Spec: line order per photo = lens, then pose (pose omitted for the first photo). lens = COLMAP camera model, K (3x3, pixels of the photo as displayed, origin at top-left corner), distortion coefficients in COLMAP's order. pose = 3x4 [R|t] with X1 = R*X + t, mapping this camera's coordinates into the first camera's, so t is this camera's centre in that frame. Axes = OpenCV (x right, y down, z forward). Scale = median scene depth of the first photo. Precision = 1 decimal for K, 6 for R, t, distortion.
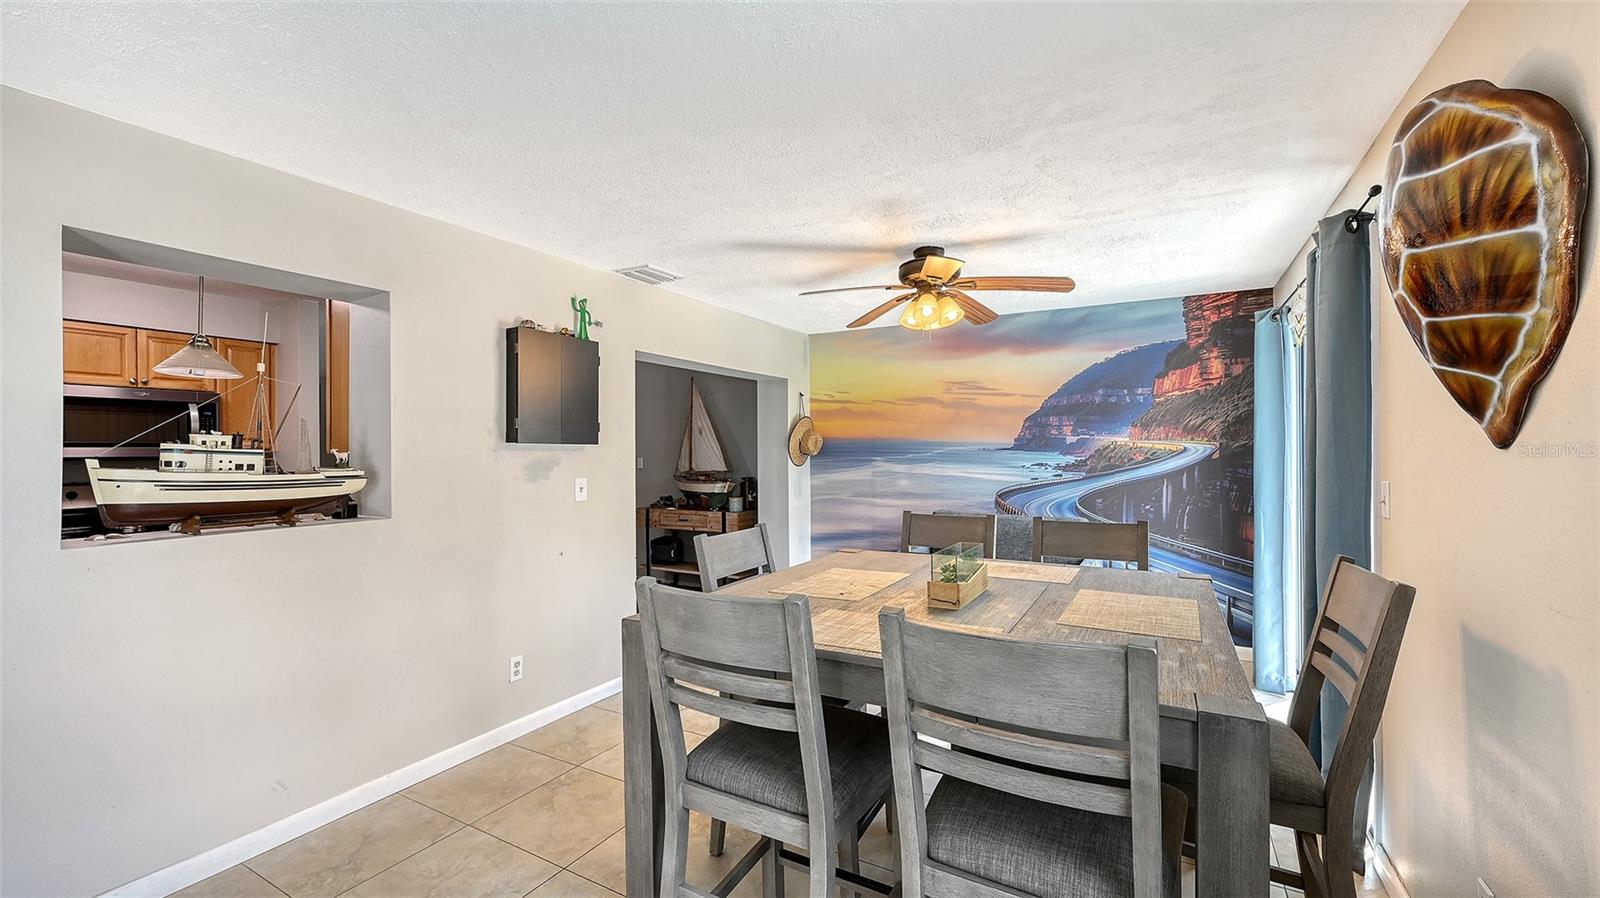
lens RADIAL K [[647.1, 0, 799.4], [0, 647.1, 455.1], [0, 0, 1]] dist [-0.000539, 0.000002]
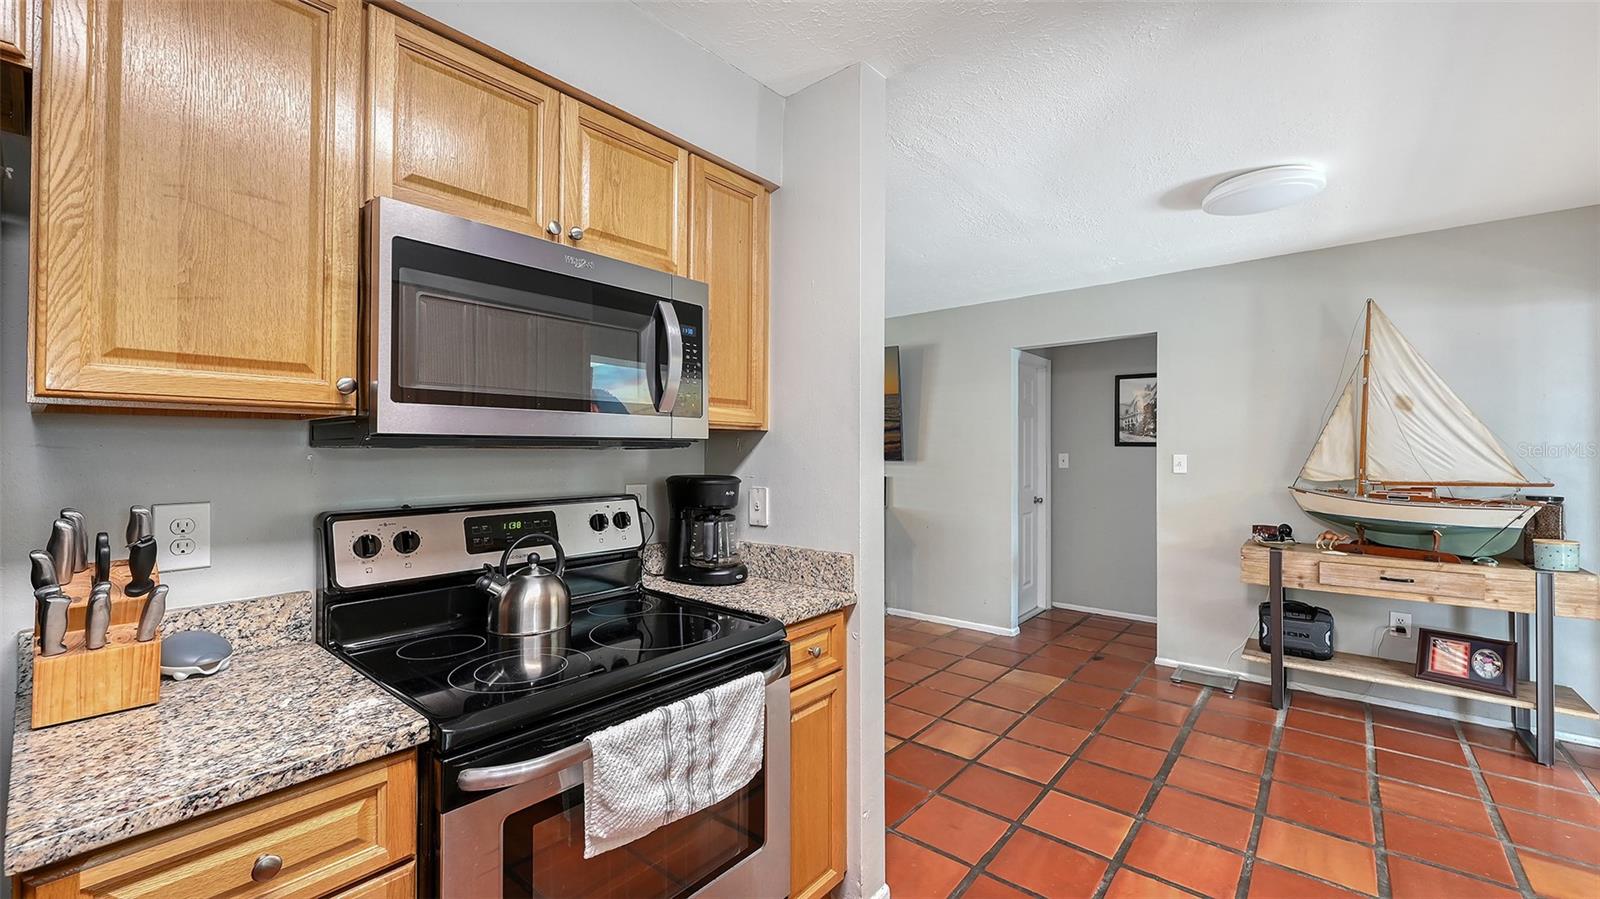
lens RADIAL K [[634.7, 0, 803.3], [0, 634.7, 444.8], [0, 0, 1]] dist [-0.000345, 0.000213]
pose [[0.984642, 0.006019, -0.174481, -0.709739], [-0.008543, 0.999869, -0.013720, 0.009932], [0.174376, 0.015000, 0.984565, 0.576899]]
